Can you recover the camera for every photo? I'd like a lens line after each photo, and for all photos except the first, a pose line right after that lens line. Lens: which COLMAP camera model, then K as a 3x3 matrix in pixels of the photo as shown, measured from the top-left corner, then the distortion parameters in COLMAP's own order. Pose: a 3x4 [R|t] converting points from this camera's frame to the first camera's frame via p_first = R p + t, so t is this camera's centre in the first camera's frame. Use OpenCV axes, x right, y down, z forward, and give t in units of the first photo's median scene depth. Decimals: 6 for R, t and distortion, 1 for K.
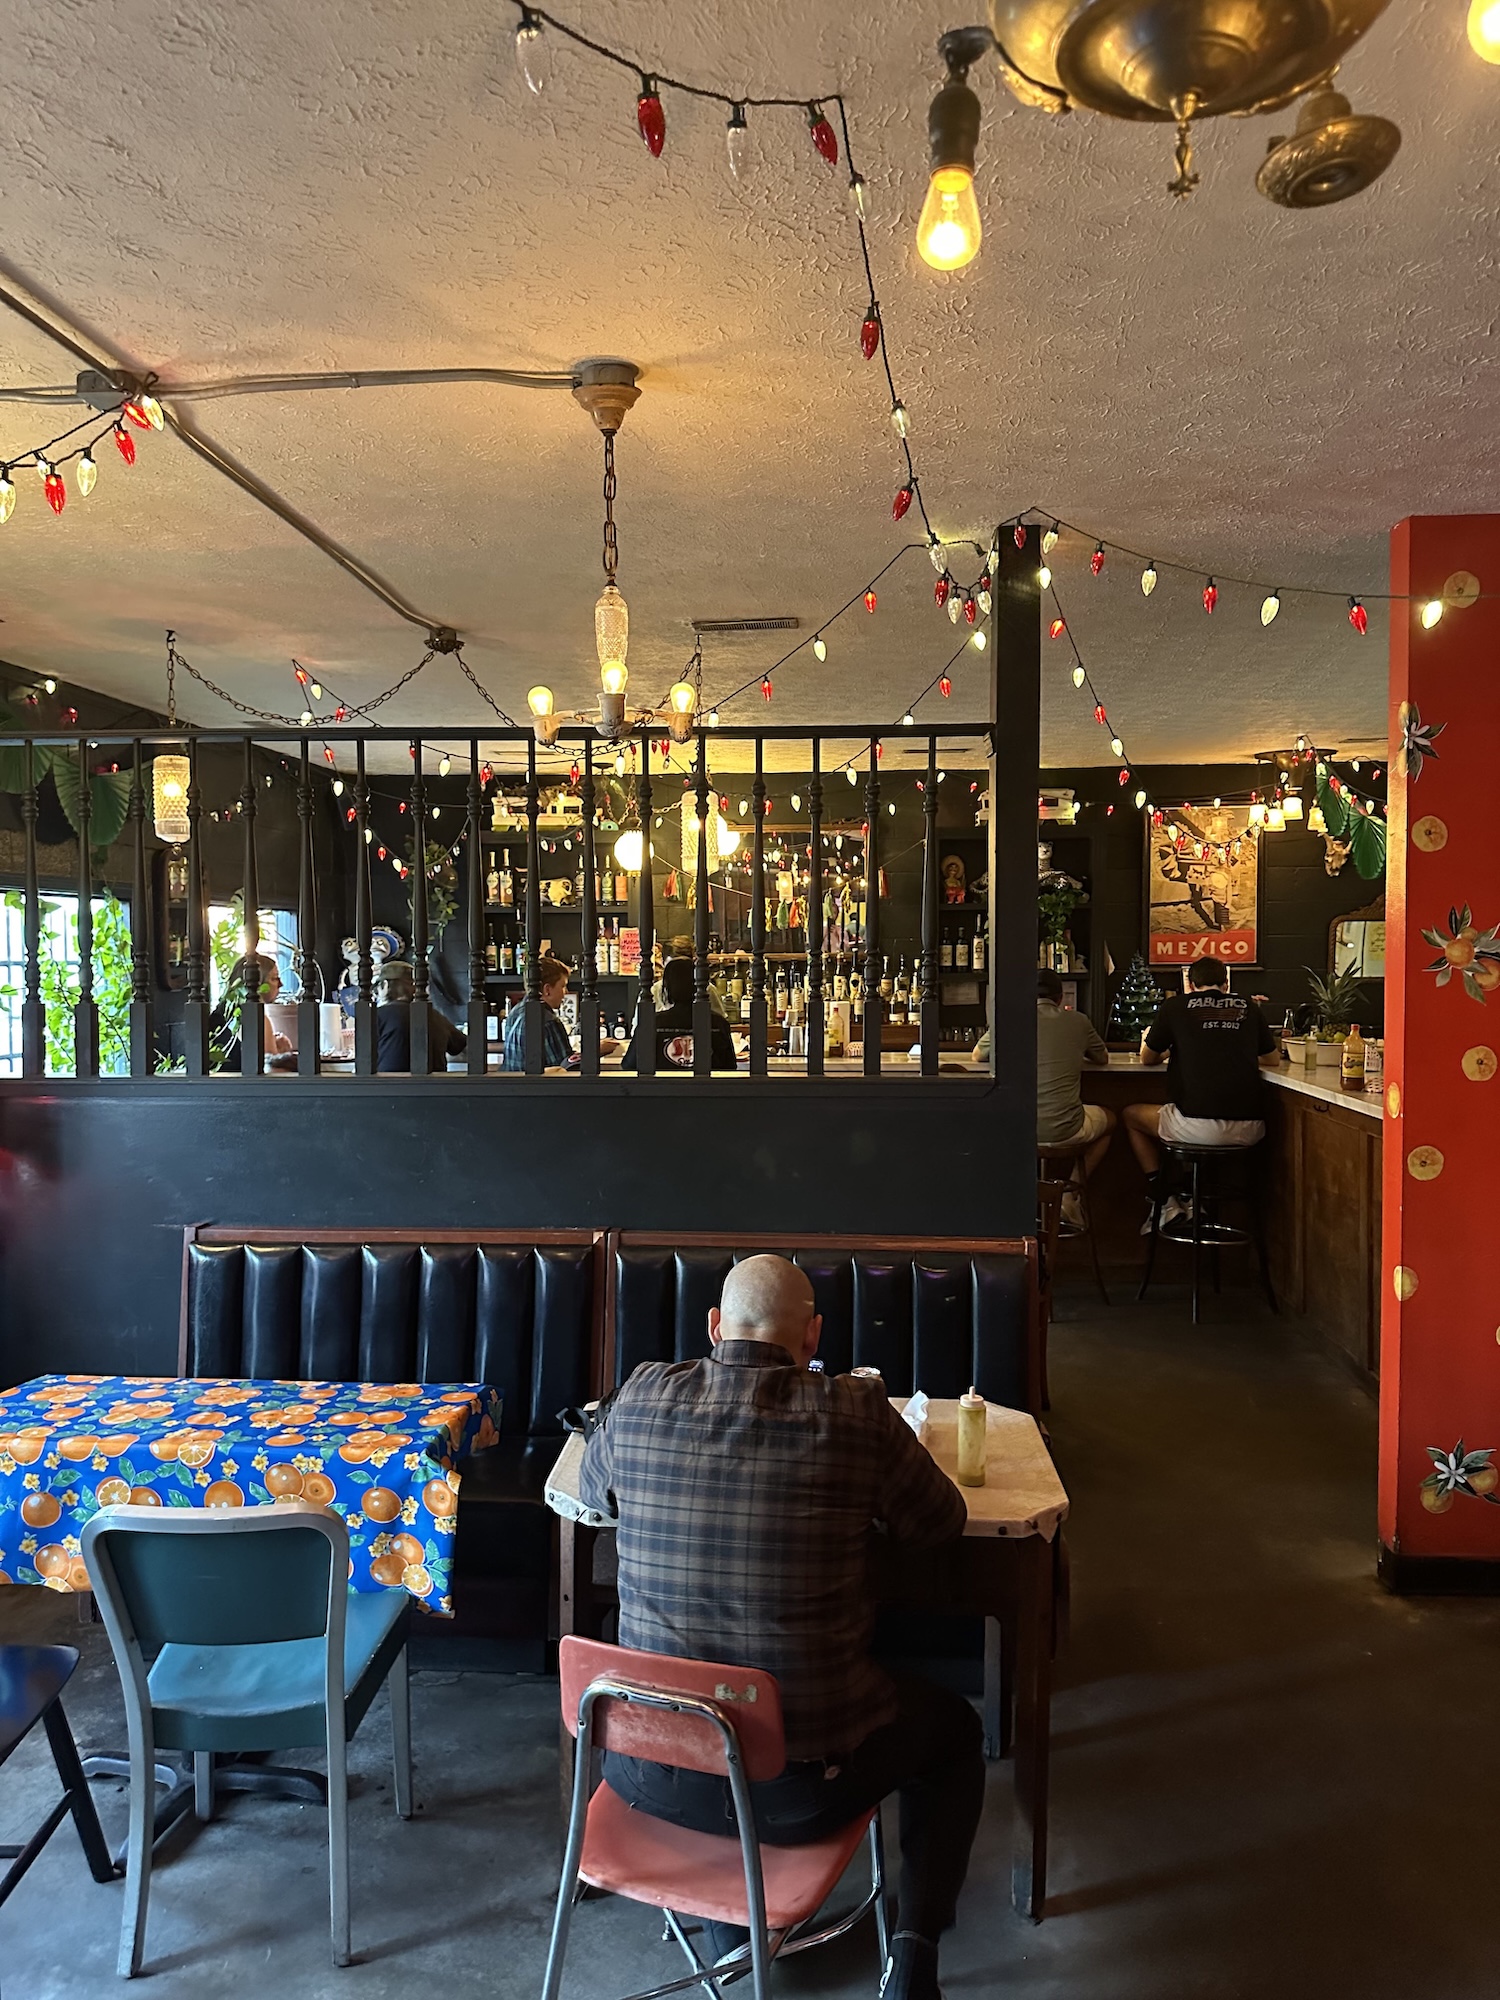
lens RADIAL K [[1403.7, 0, 750.0], [0, 1403.7, 1000.0], [0, 0, 1]] dist [0.003236, 0.001403]
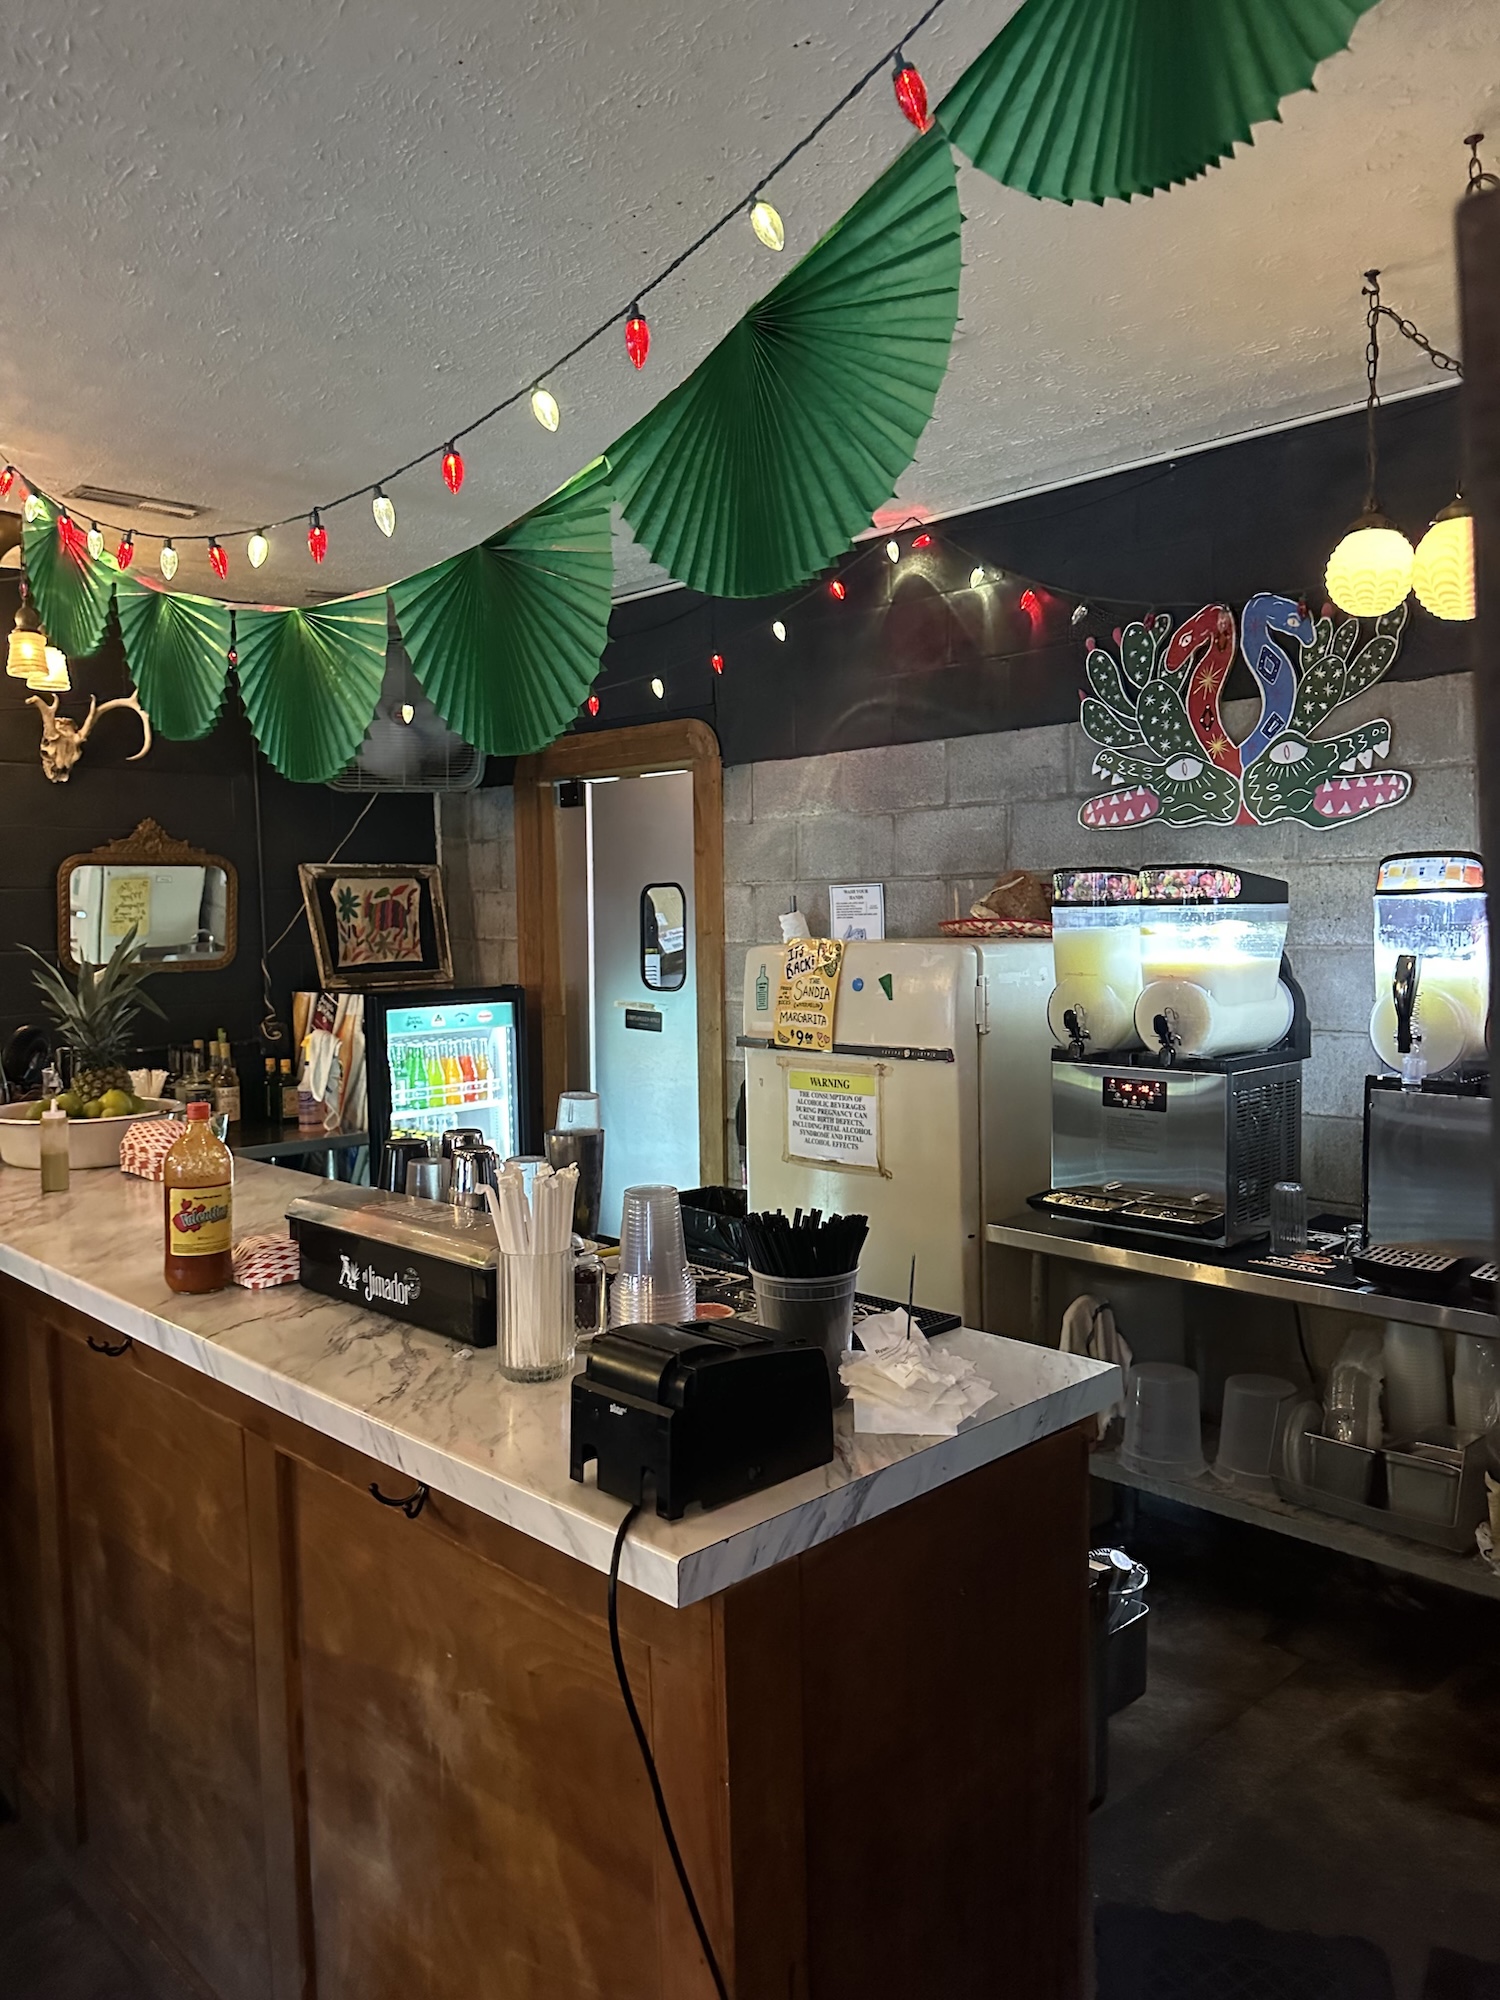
lens RADIAL K [[1403.7, 0, 750.0], [0, 1403.7, 1000.0], [0, 0, 1]] dist [0.003236, 0.001403]
pose [[0.645298, -0.050971, 0.762229, 0.234652], [0.039095, 0.998668, 0.033685, -0.014586], [-0.762930, 0.008063, 0.646431, 0.619333]]
